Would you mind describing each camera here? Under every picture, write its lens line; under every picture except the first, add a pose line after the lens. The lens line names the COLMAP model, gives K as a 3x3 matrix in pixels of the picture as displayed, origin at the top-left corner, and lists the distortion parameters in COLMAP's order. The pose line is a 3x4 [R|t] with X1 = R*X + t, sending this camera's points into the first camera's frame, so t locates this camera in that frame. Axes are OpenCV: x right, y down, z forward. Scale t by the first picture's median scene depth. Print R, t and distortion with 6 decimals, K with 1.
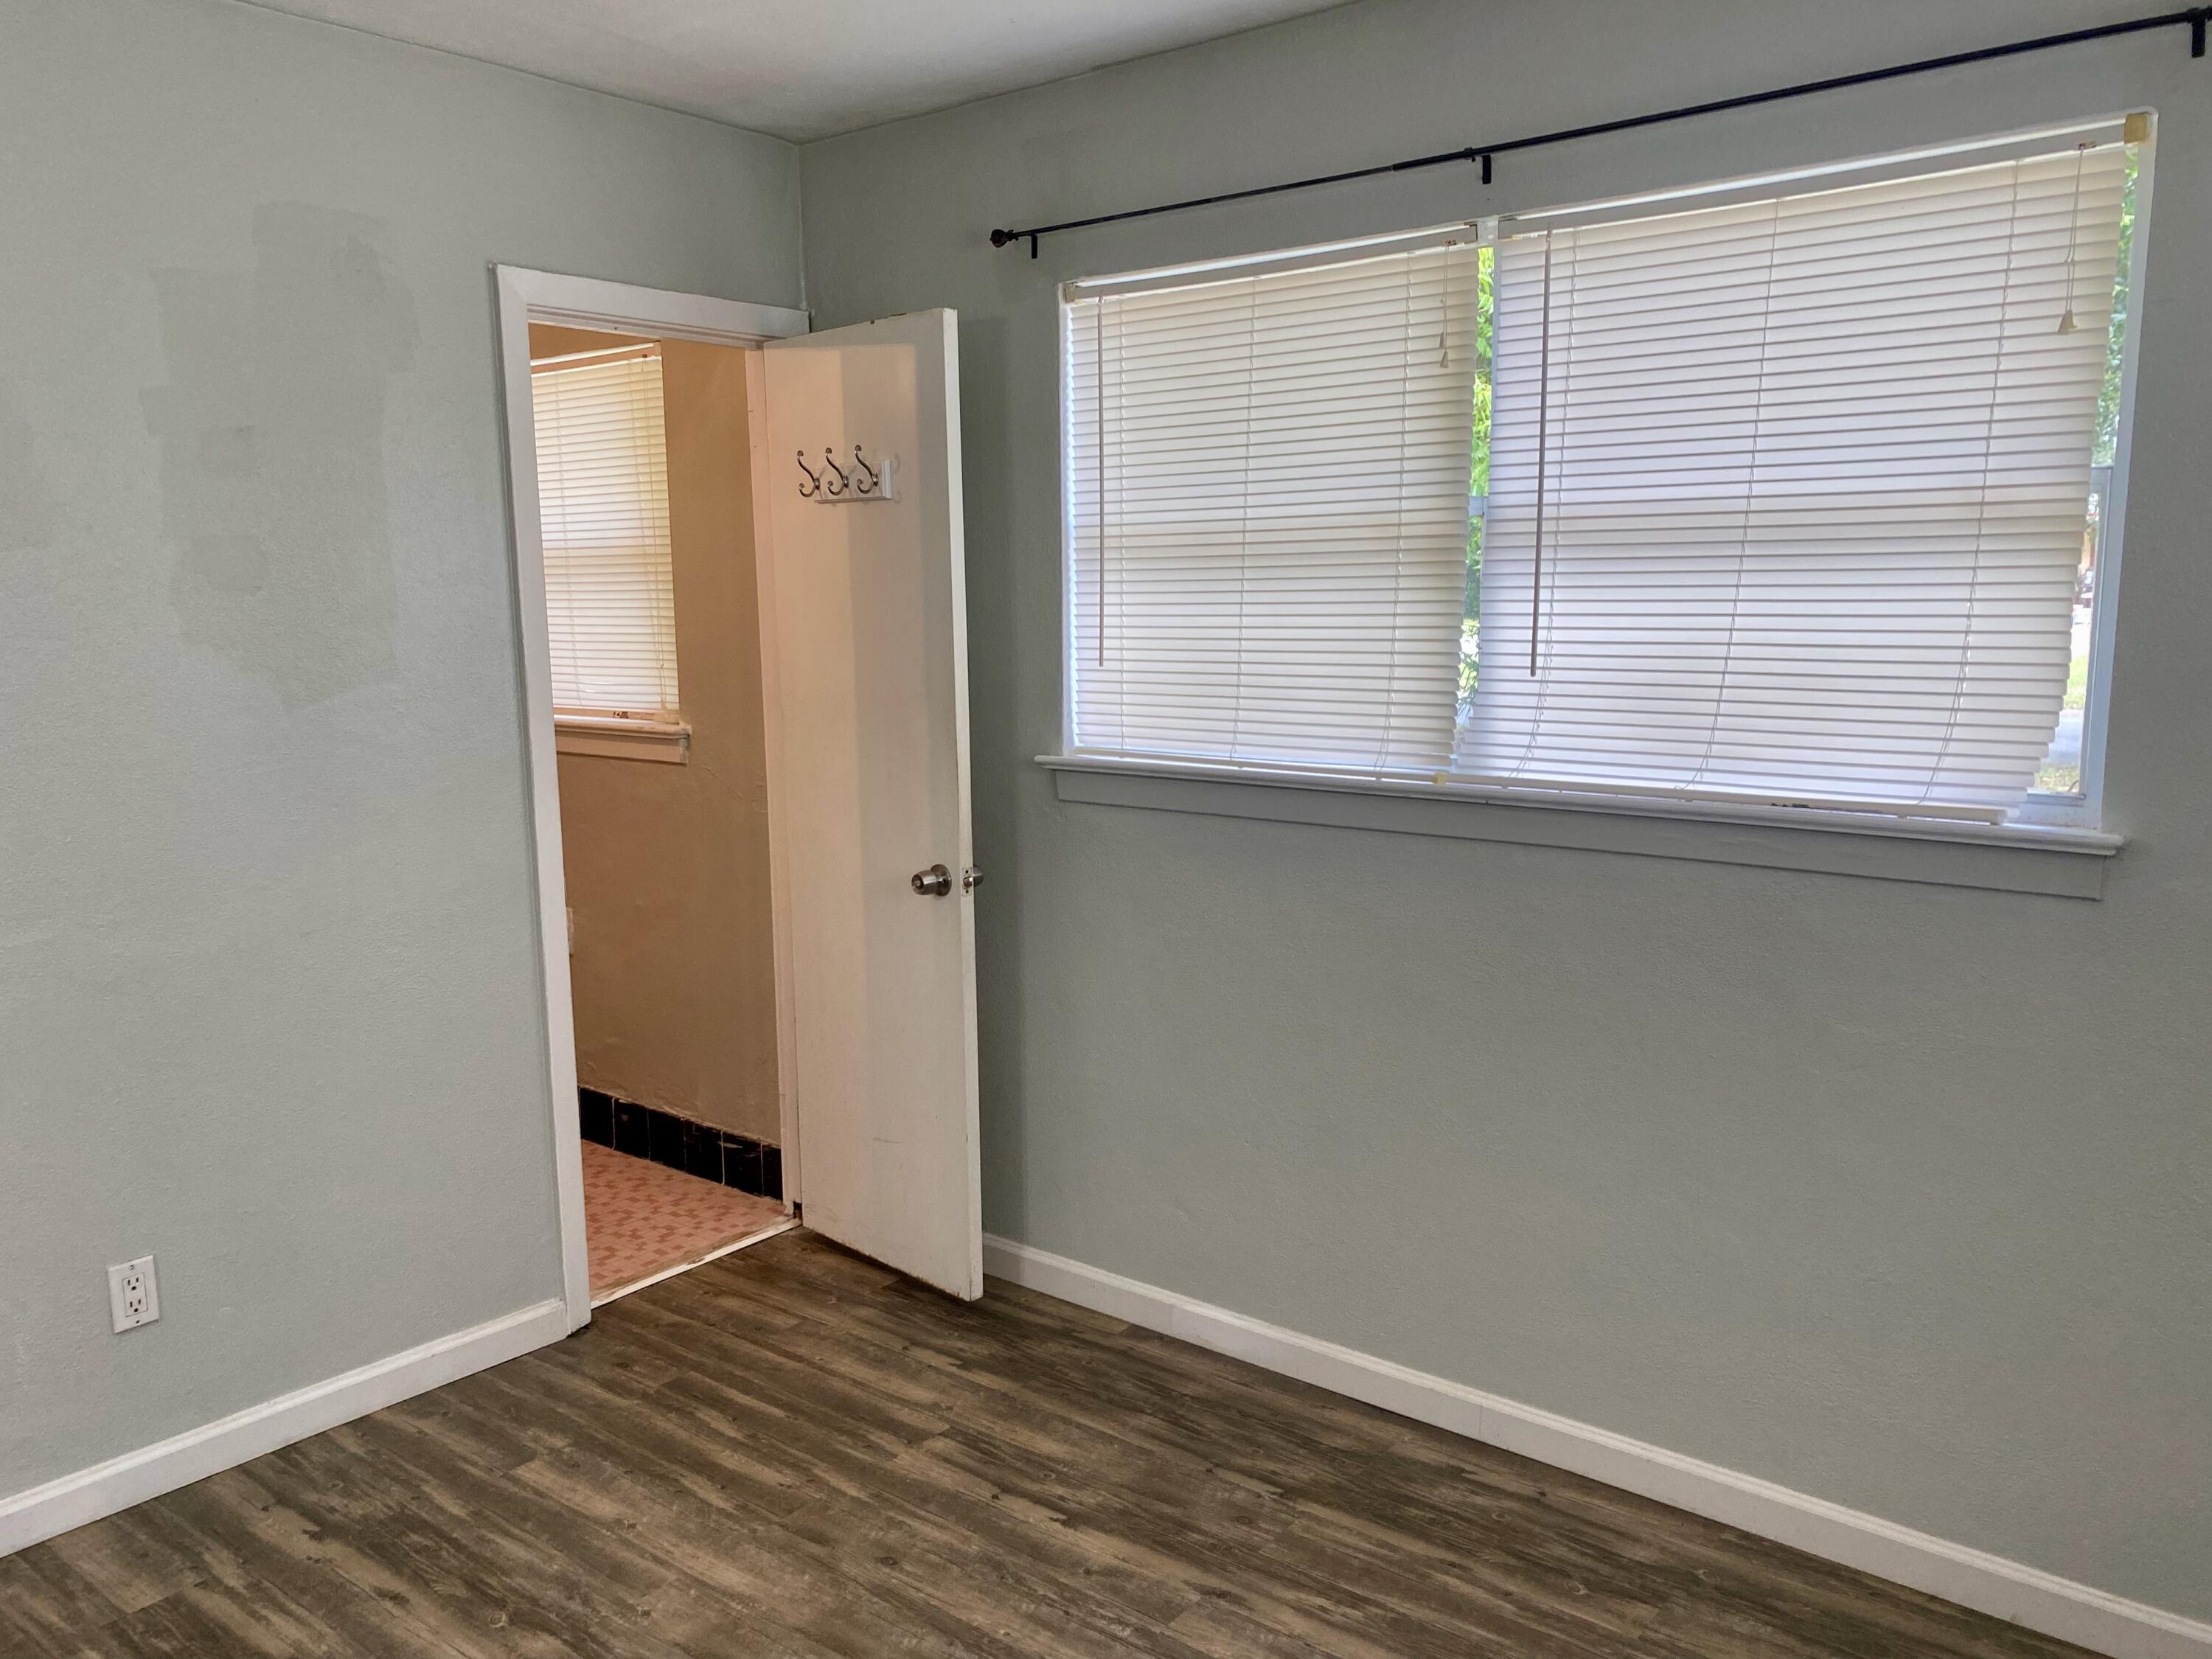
lens RADIAL K [[1671.7, 0, 1123.8], [0, 1671.7, 844.8], [0, 0, 1]] dist [0.034725, -0.022909]
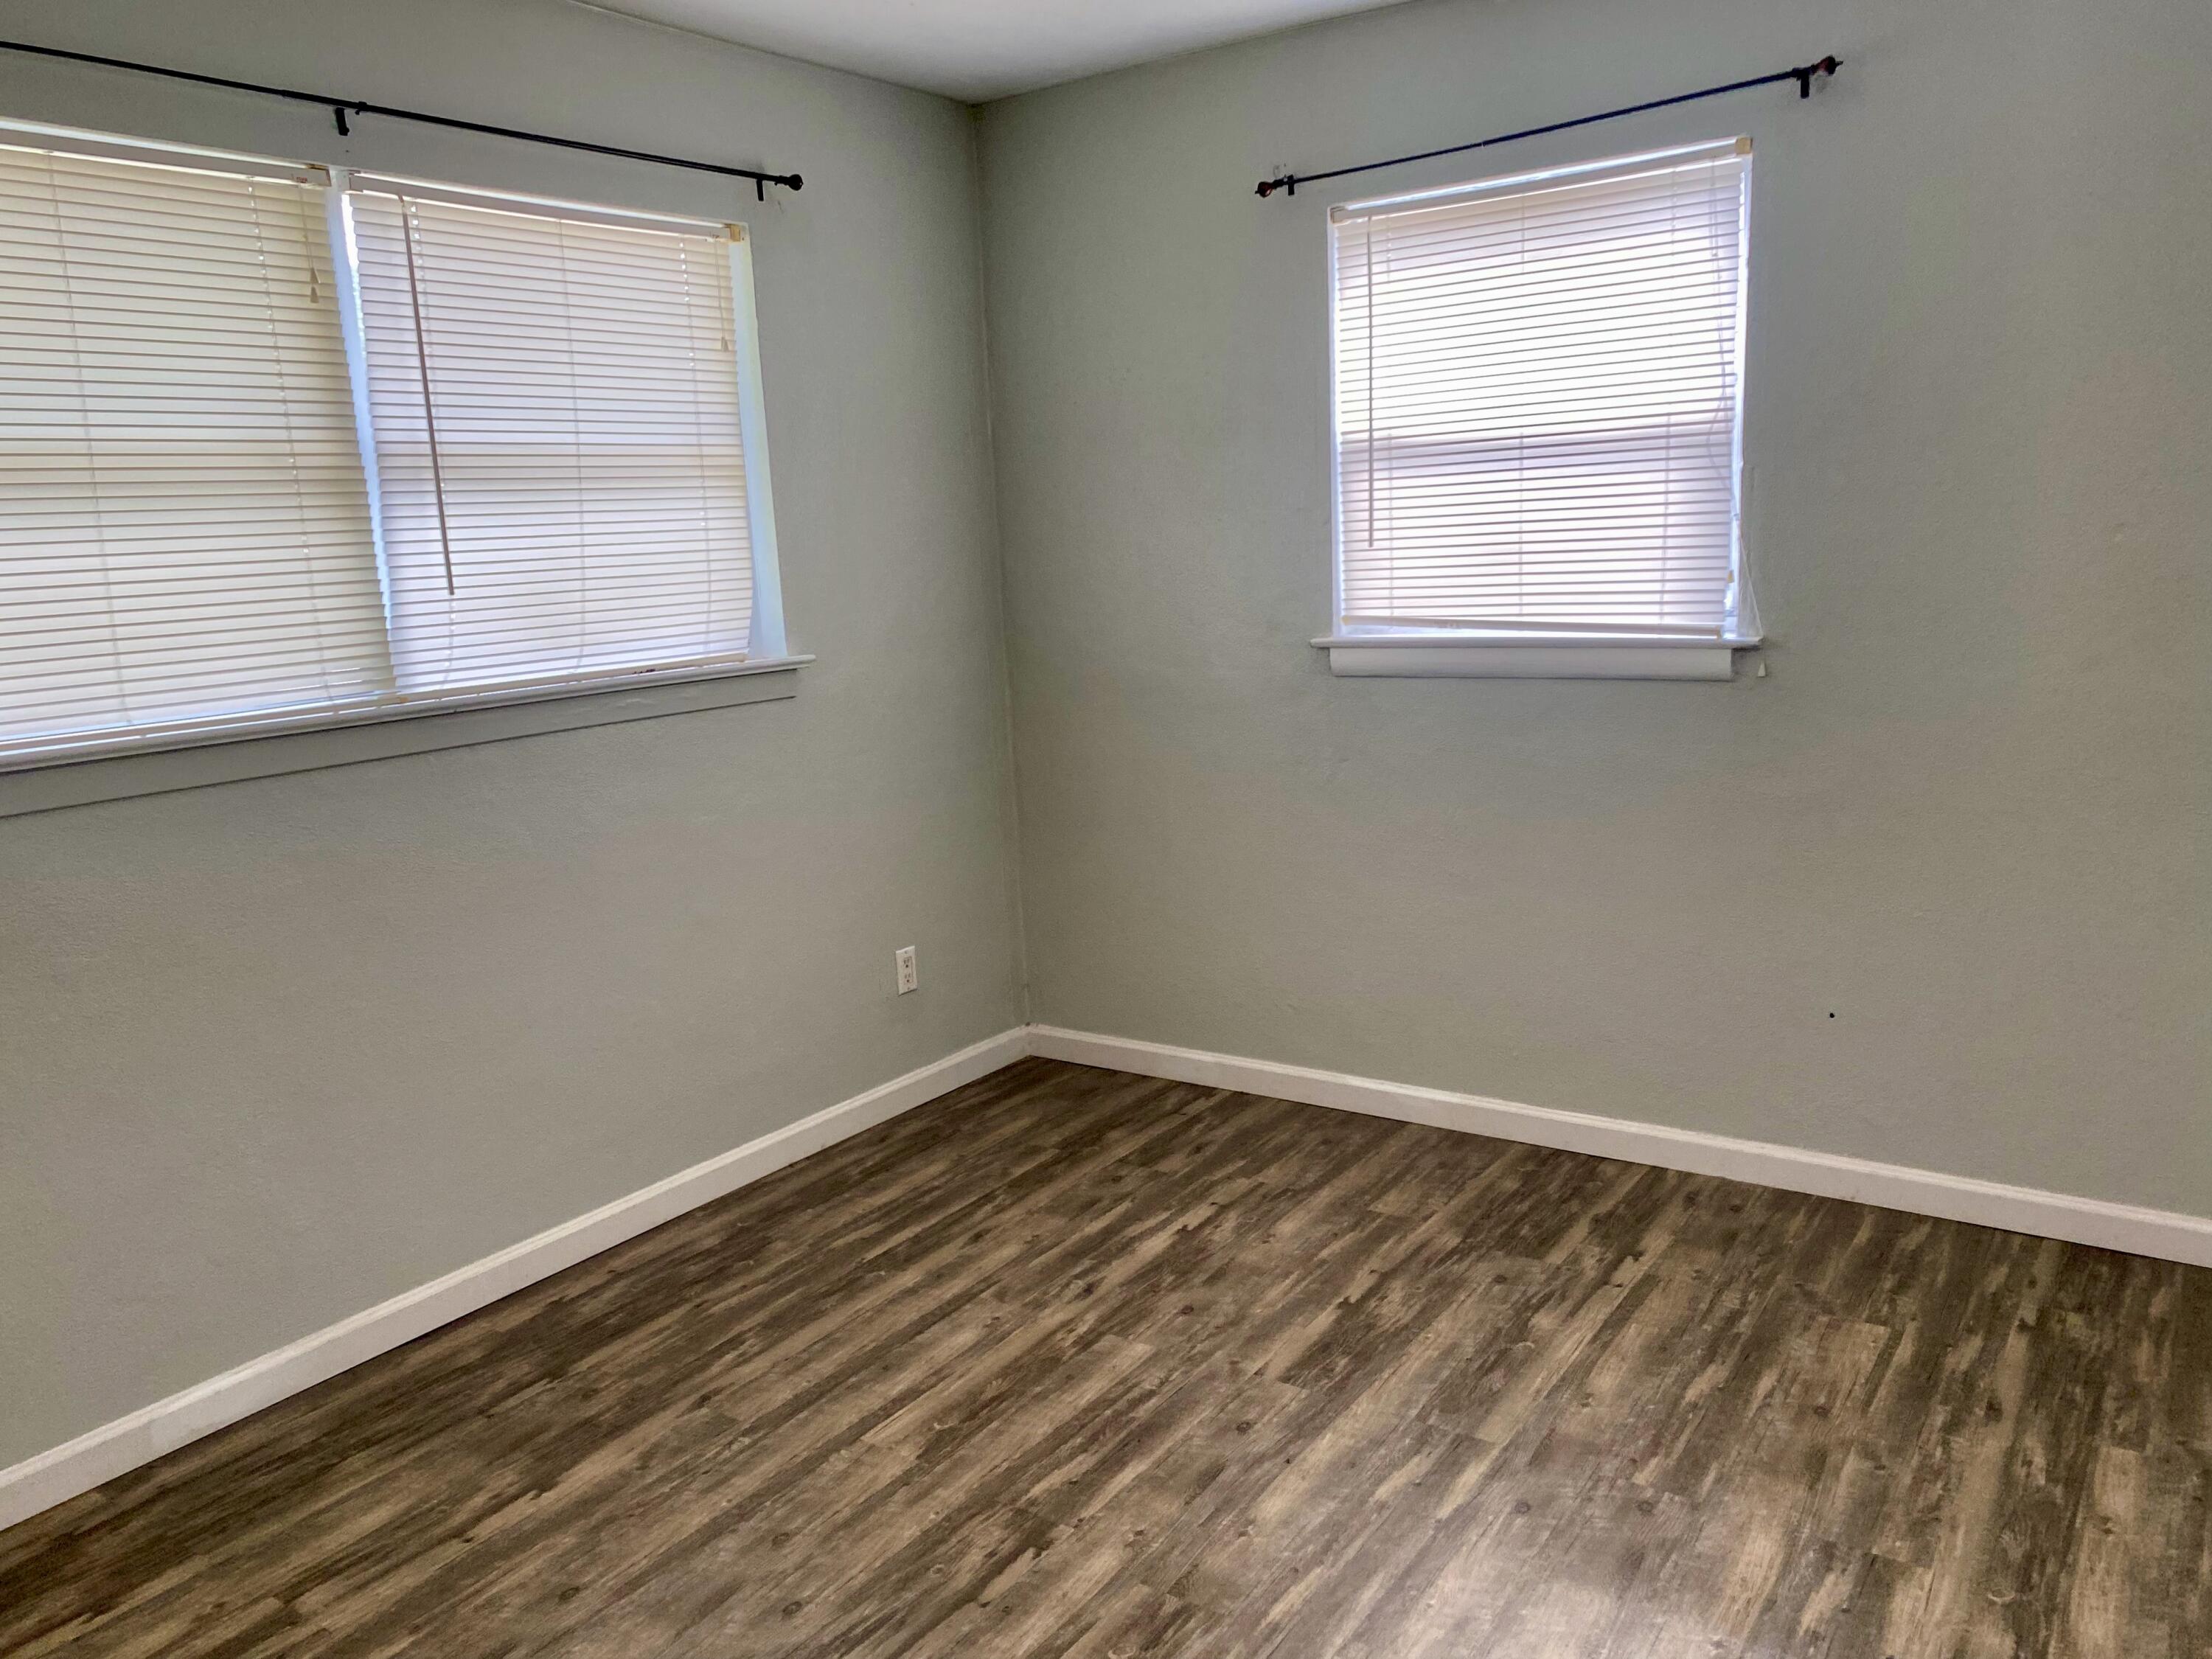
lens RADIAL K [[1671.7, 0, 1122.0], [0, 1671.7, 822.0], [0, 0, 1]] dist [0.034725, -0.022909]
pose [[-0.054963, -0.168644, 0.984143, -0.905485], [0.201859, 0.963405, 0.176364, -0.061384], [-0.977871, 0.208351, -0.018909, 0.606082]]
